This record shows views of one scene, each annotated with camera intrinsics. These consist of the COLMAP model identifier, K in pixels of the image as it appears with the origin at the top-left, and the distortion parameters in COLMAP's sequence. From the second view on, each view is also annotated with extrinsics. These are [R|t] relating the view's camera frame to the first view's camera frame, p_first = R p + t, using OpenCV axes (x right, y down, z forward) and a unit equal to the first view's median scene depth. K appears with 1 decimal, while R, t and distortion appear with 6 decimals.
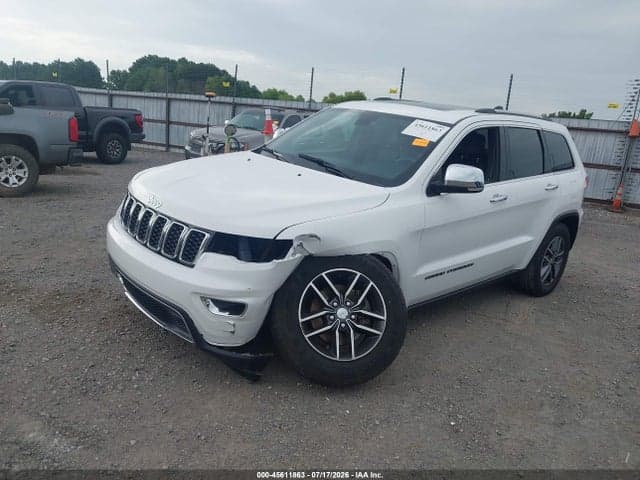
lens RADIAL K [[494.8, 0, 320.2], [0, 494.8, 238.3], [0, 0, 1]] dist [0.123597, -0.250115]
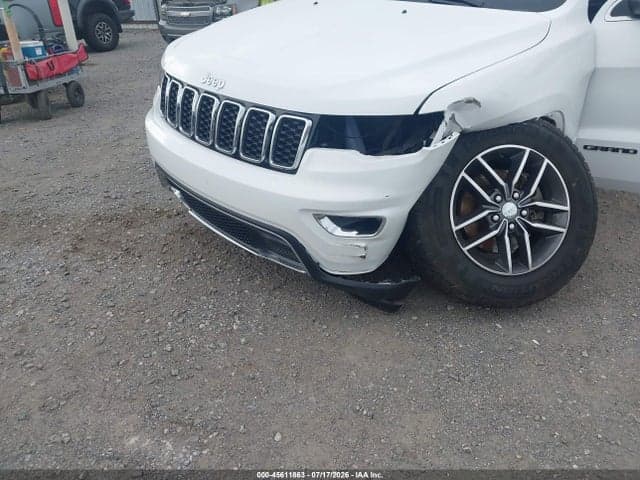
lens RADIAL K [[494.8, 0, 320.2], [0, 494.8, 238.3], [0, 0, 1]] dist [0.123597, -0.250115]
pose [[0.991657, -0.120828, -0.044909, -0.195219], [0.128263, 0.959601, 0.250428, -0.021368], [0.012836, -0.254099, 0.967093, 0.309560]]
